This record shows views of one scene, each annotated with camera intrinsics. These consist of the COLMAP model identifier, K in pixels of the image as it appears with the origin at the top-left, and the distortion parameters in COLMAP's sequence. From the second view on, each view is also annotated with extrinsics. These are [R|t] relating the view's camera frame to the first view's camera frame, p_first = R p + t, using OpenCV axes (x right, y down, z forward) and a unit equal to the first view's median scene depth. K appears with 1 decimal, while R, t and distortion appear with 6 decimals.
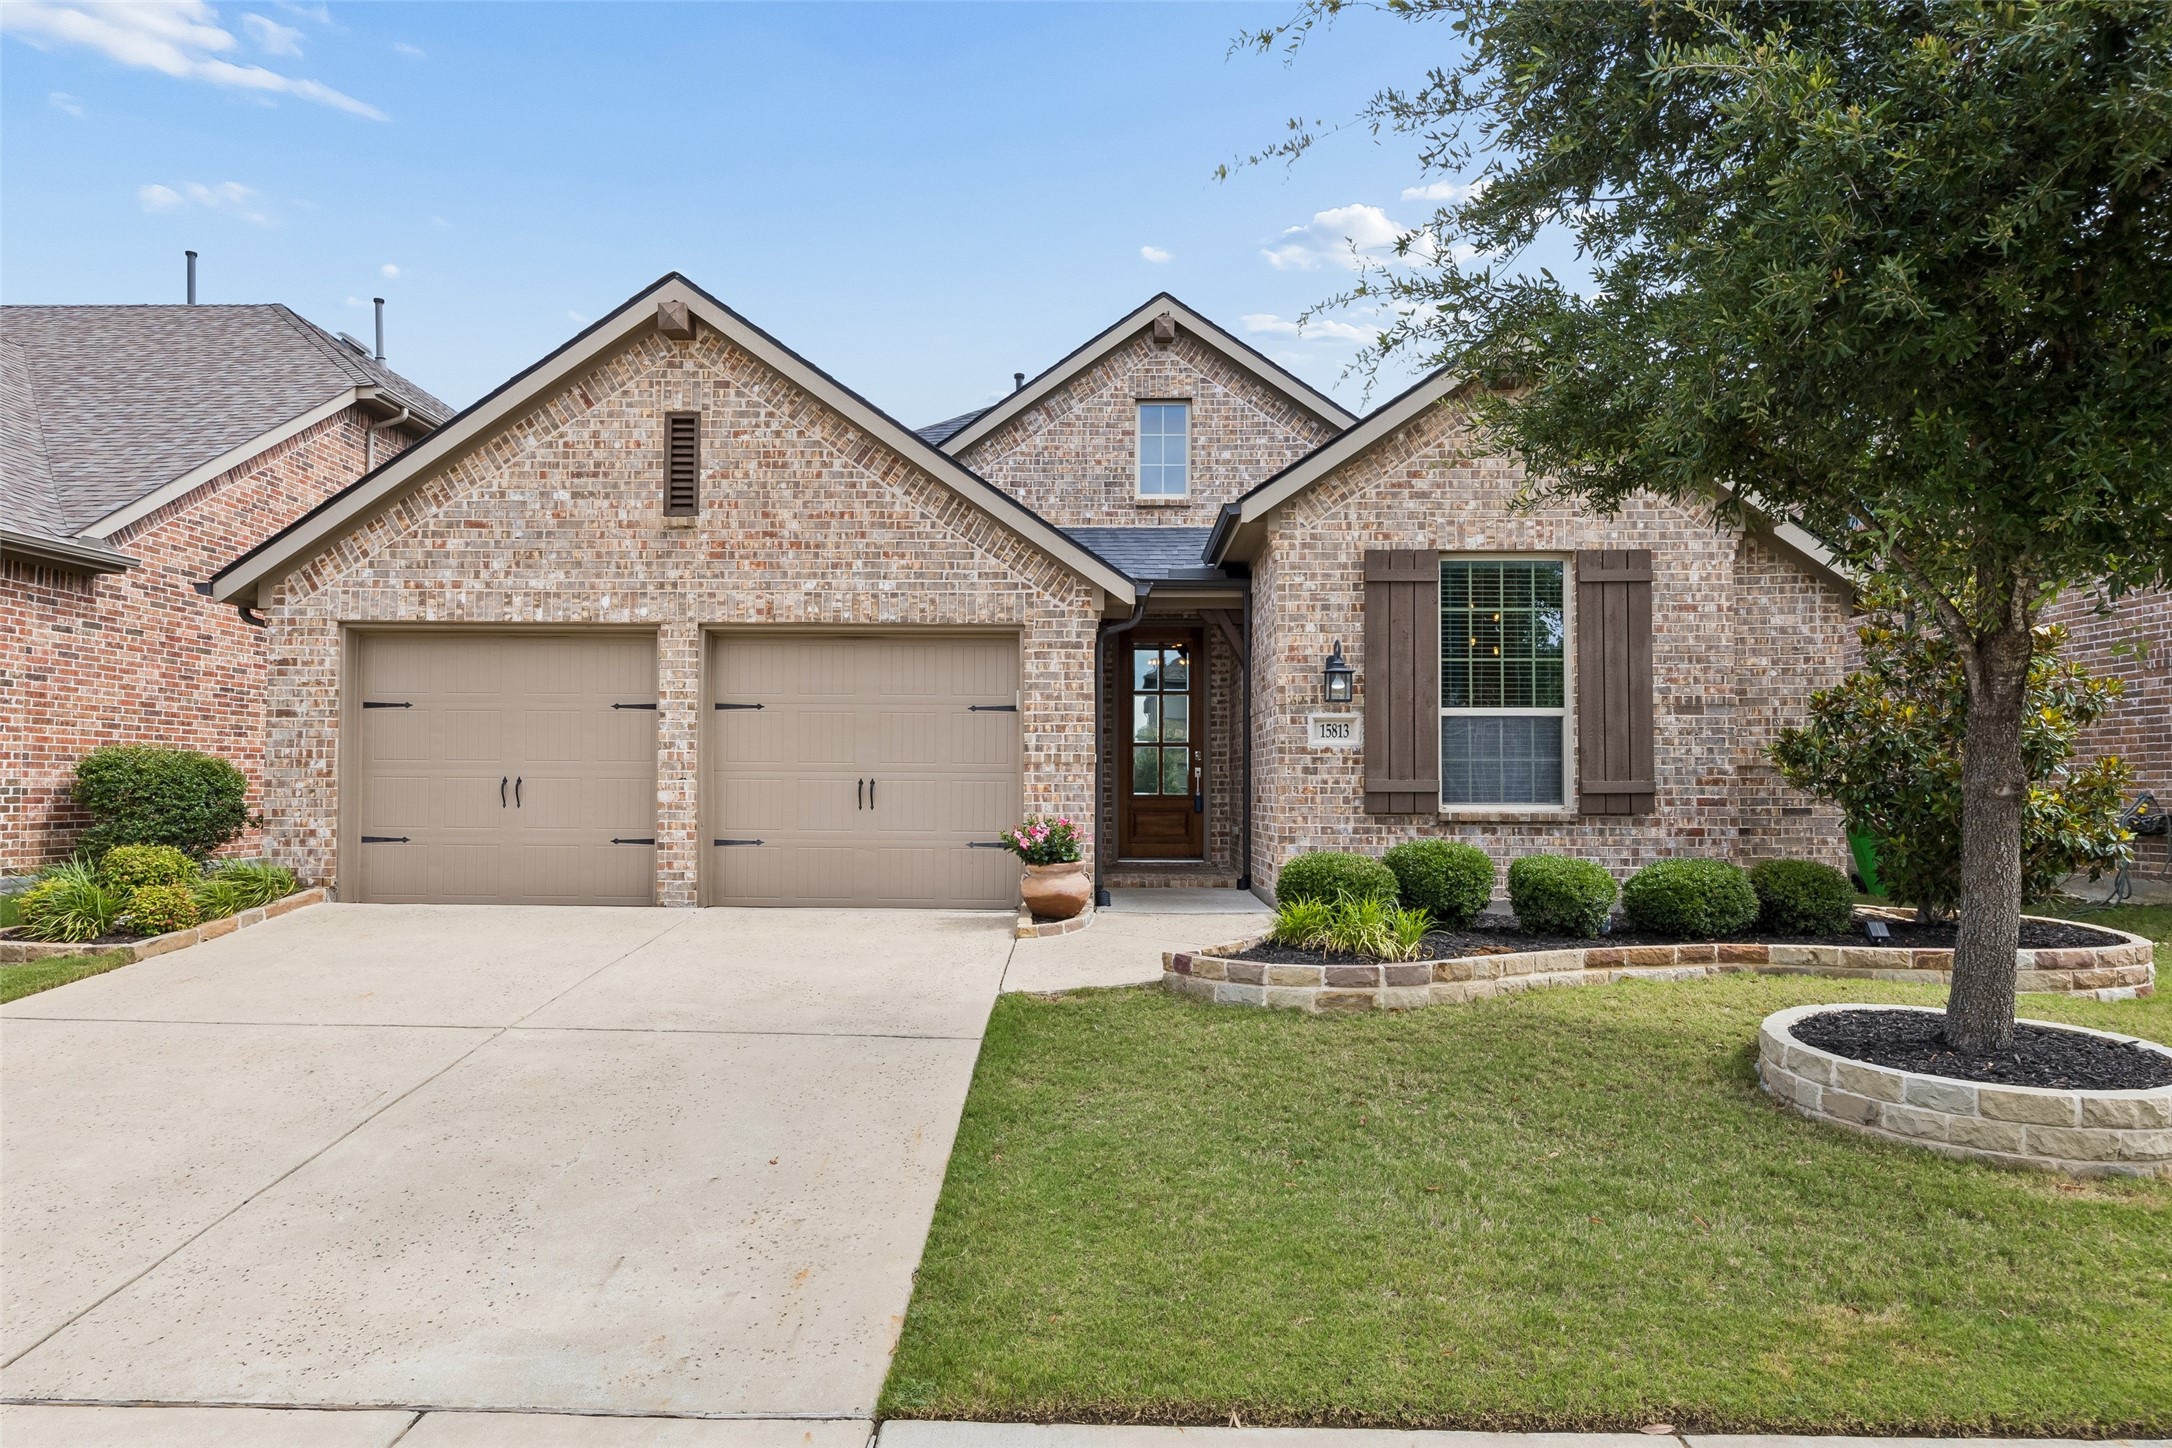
lens RADIAL K [[1209.0, 0, 1087.0], [0, 1209.0, 711.8], [0, 0, 1]] dist [-0.003975, -0.000045]
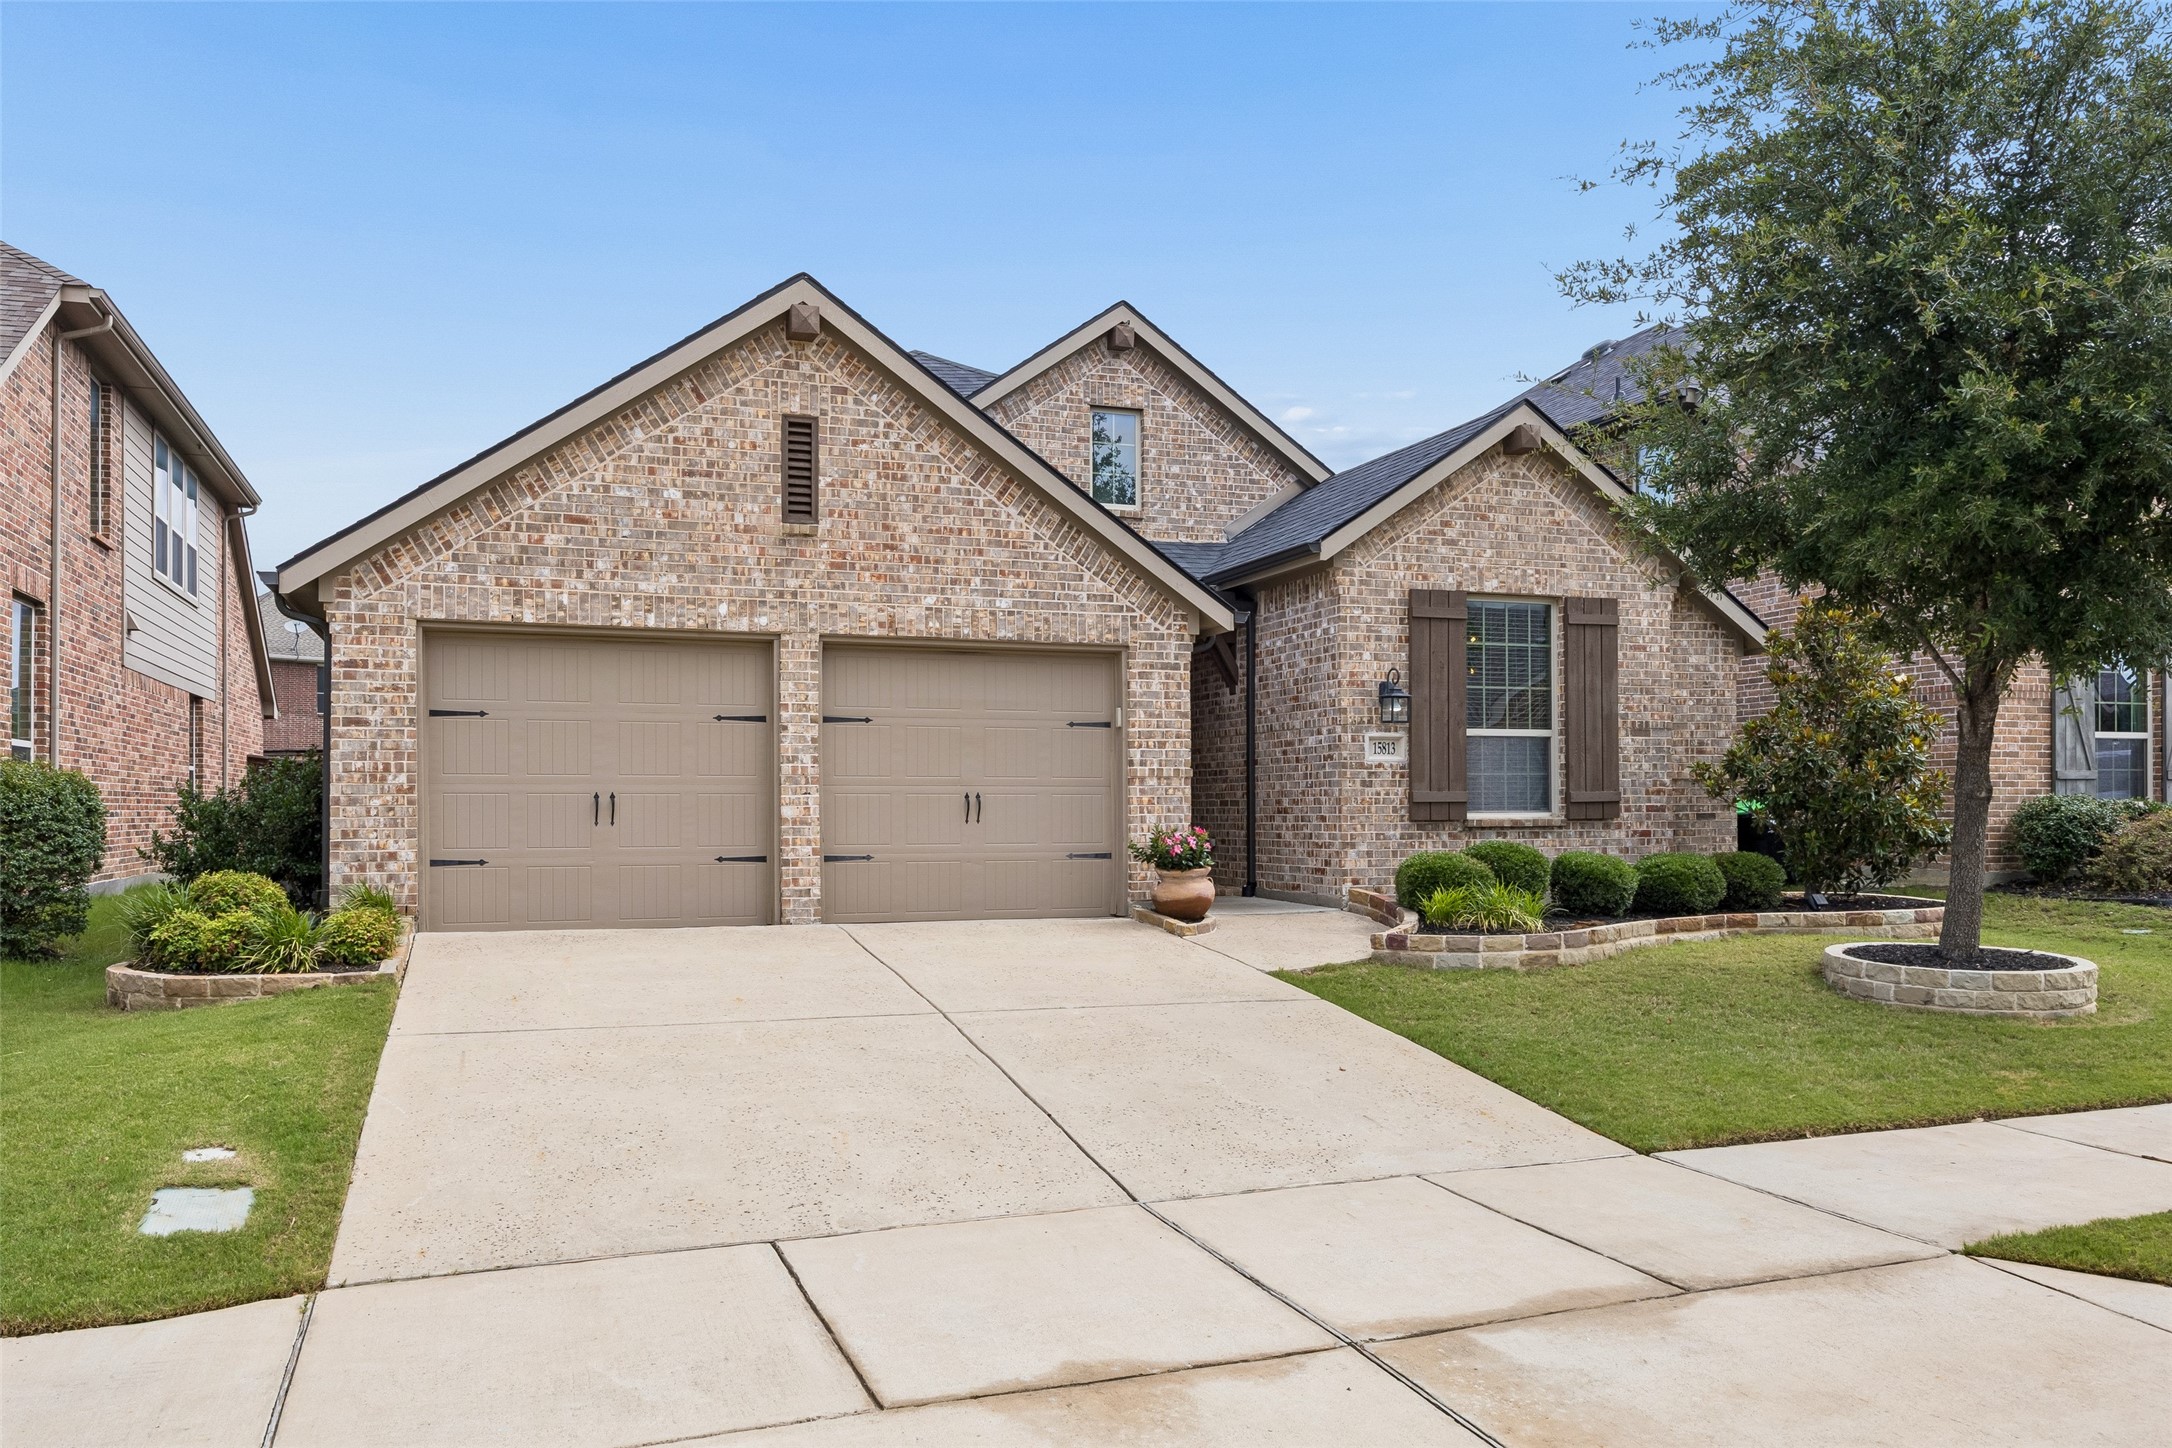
lens RADIAL K [[1582.0, 0, 1083.8], [0, 1582.0, 736.6], [0, 0, 1]] dist [-0.006417, 0.000358]
pose [[0.933266, 0.008204, 0.359092, -0.583022], [-0.014350, 0.999793, 0.014454, -0.012298], [-0.358899, -0.018642, 0.933190, -0.274116]]
